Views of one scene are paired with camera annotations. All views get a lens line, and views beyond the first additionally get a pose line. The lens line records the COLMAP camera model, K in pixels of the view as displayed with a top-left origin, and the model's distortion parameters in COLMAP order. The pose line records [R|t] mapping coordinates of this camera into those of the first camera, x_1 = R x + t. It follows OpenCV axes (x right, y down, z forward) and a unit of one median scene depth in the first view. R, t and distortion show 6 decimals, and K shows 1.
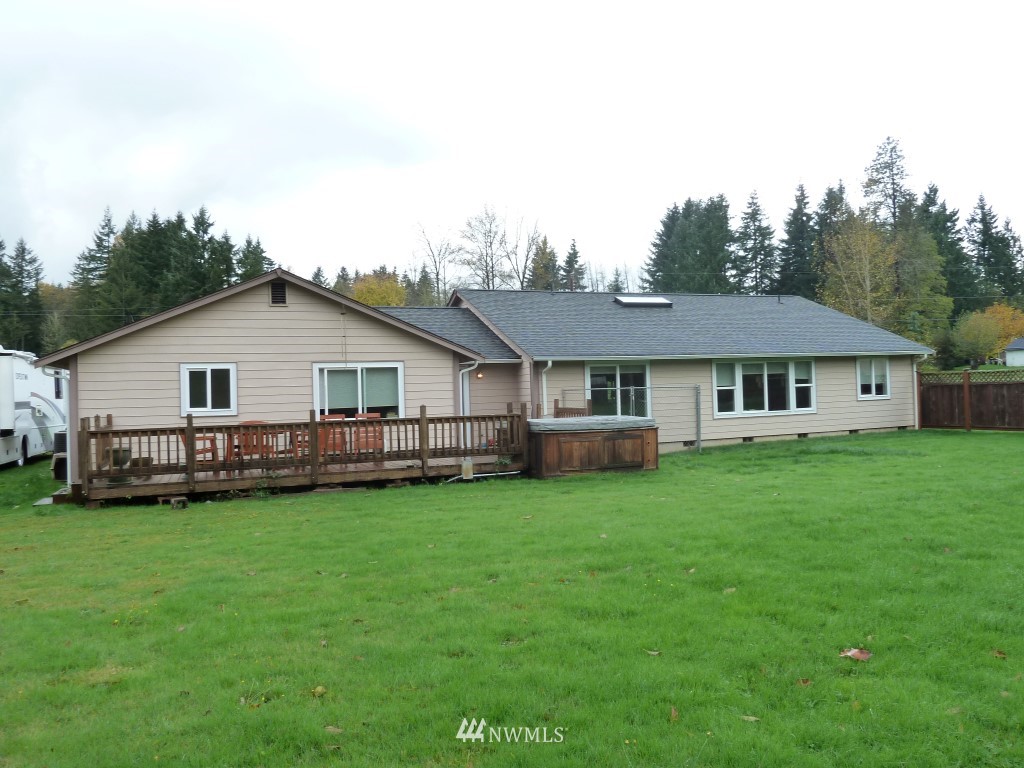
lens RADIAL K [[777.0, 0, 503.2], [0, 777.0, 375.0], [0, 0, 1]] dist [-0.011388, 0.010488]
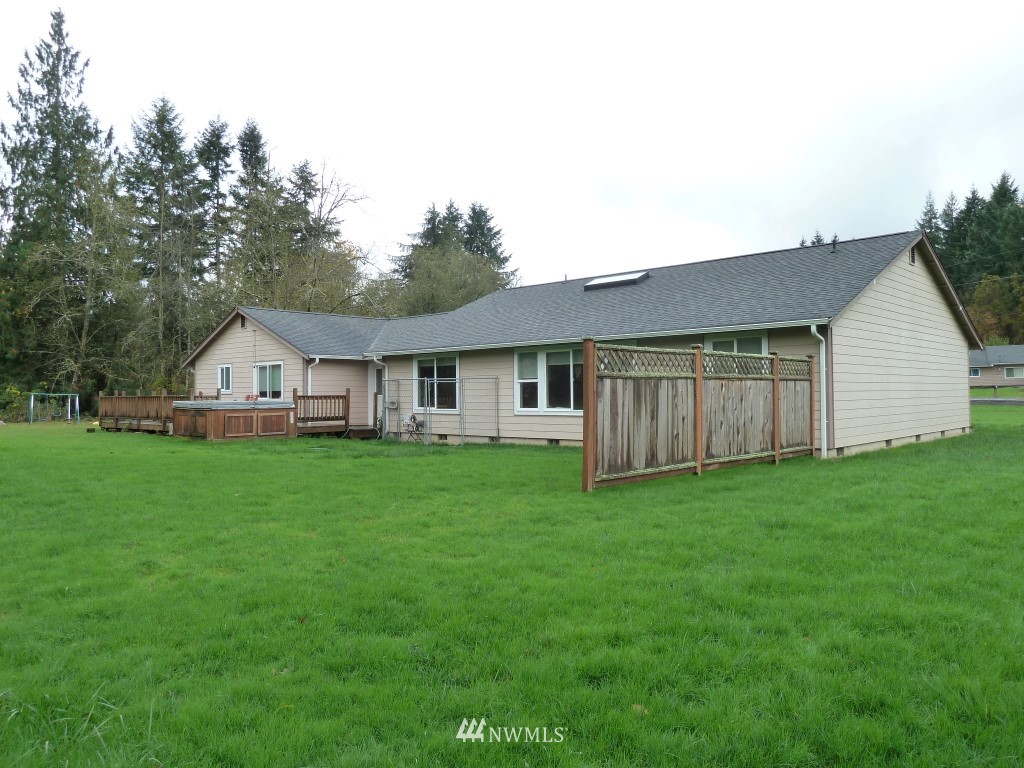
lens RADIAL K [[777.0, 0, 503.2], [0, 777.0, 375.0], [0, 0, 1]] dist [-0.011388, 0.010488]
pose [[0.225787, 0.008038, -0.974144, 1.168419], [0.011894, 0.999869, 0.011007, 0.000138], [0.974104, -0.014072, 0.225662, 0.785286]]
